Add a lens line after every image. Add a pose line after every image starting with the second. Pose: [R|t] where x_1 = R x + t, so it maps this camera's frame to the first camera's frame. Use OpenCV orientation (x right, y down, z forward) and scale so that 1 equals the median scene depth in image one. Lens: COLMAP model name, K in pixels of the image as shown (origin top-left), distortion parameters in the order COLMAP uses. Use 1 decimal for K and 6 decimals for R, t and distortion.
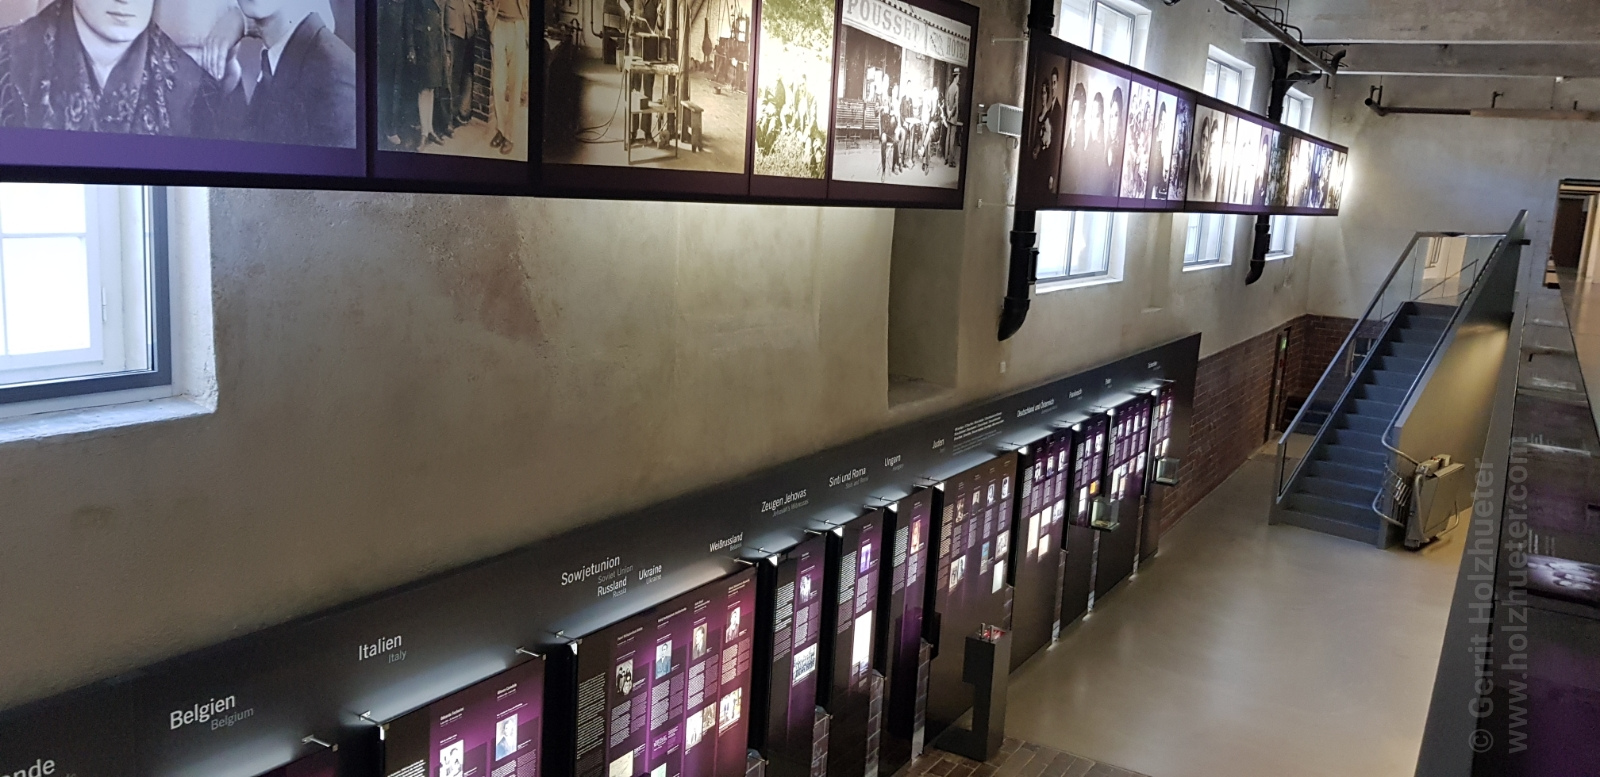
lens RADIAL K [[1259.4, 0, 775.7], [0, 1259.4, 392.6], [0, 0, 1]] dist [0.126628, -0.188155]
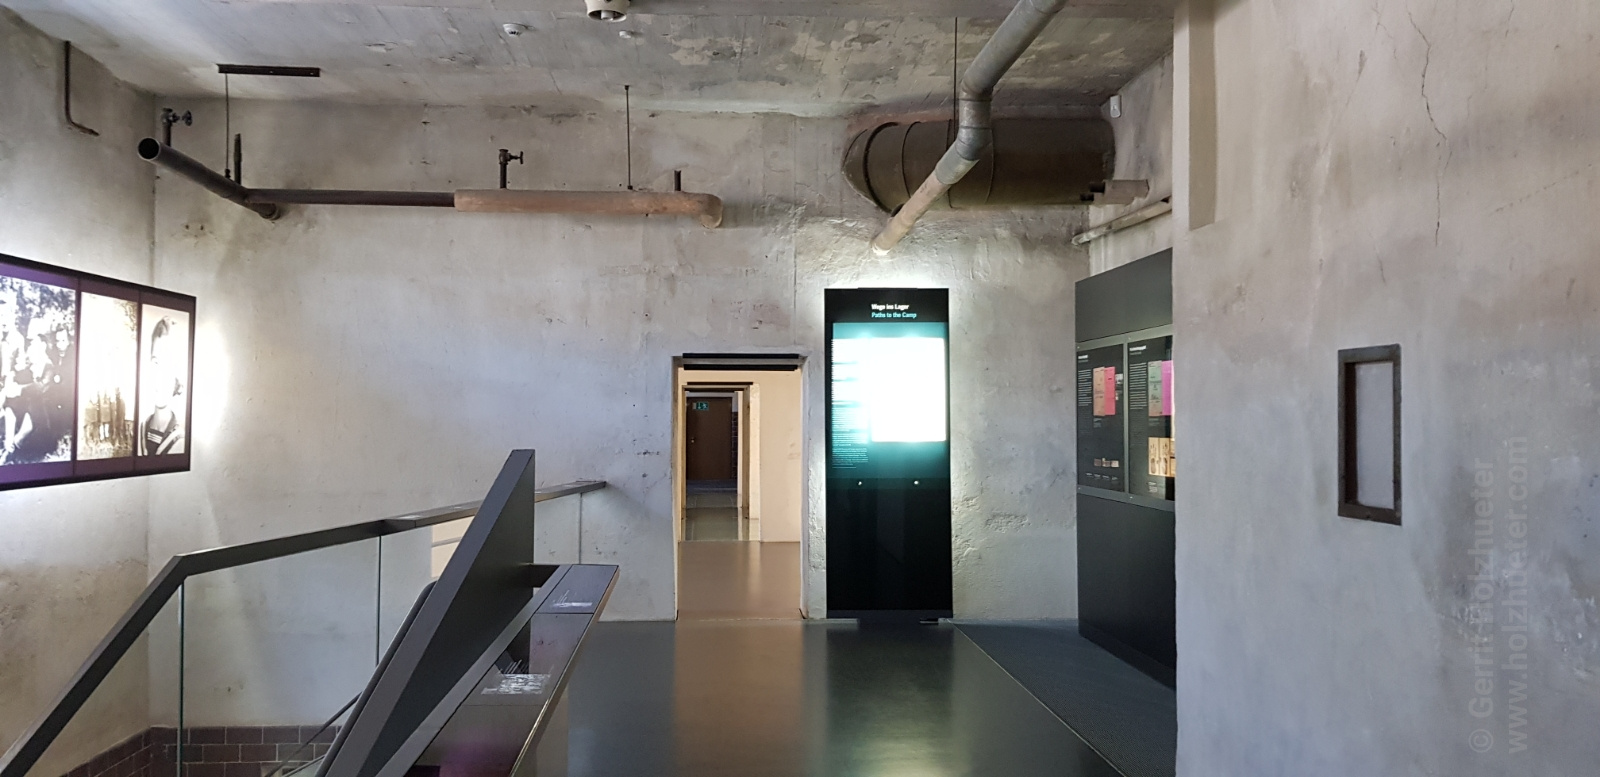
lens RADIAL K [[1259.4, 0, 775.7], [0, 1259.4, 392.6], [0, 0, 1]] dist [0.126628, -0.188155]
pose [[0.830317, -0.048675, 0.555162, 0.398626], [0.140051, 0.982434, -0.123327, -0.095160], [-0.539407, 0.180152, 0.822548, 0.626932]]
